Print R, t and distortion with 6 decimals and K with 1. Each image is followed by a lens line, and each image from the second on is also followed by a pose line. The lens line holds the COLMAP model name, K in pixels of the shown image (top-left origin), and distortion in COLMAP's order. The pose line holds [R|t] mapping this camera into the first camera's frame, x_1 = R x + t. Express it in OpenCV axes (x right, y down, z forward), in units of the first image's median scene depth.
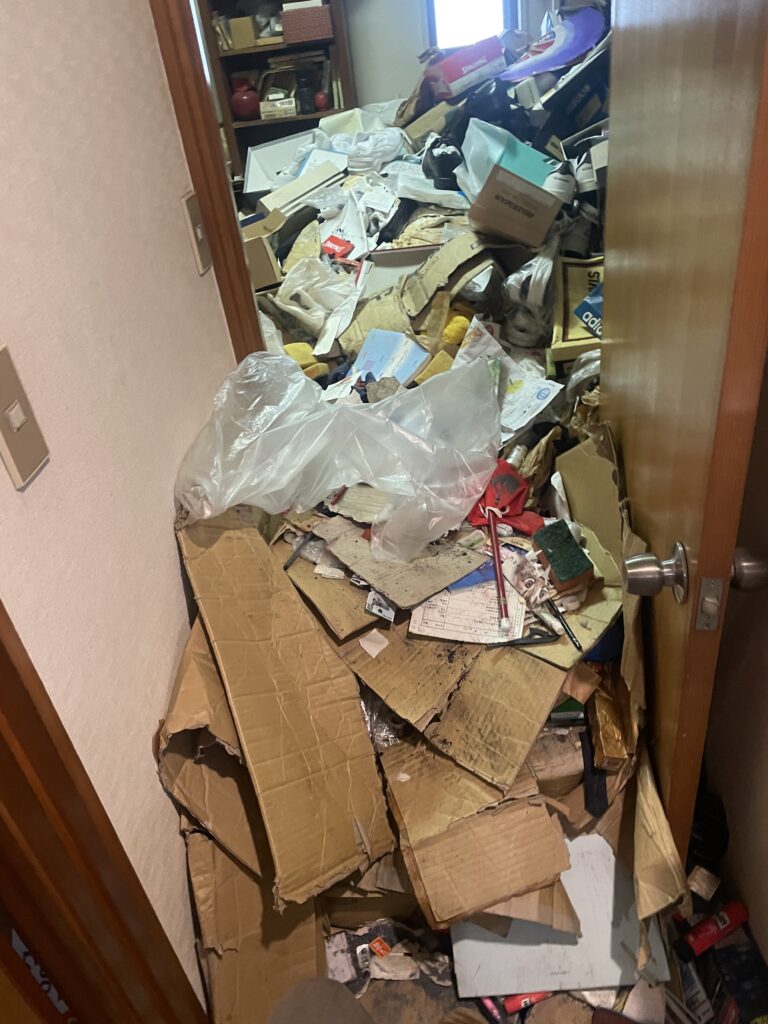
lens RADIAL K [[782.0, 0, 384.6], [0, 782.0, 513.2], [0, 0, 1]] dist [0.061329, -0.065026]
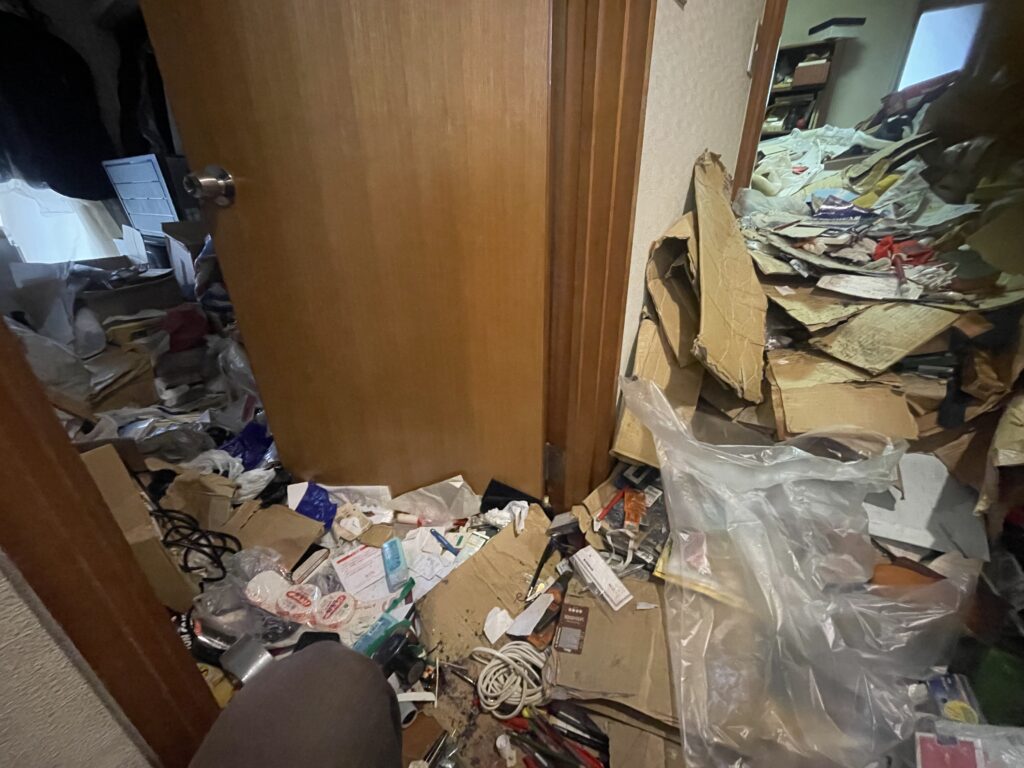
lens RADIAL K [[411.3, 0, 511.5], [0, 411.3, 382.6], [0, 0, 1]] dist [-0.003043, -0.000631]
pose [[0.829744, 0.329426, -0.450560, -0.020533], [-0.368827, 0.929498, 0.000375, 0.300513], [0.418918, 0.165868, 0.892746, 0.060414]]
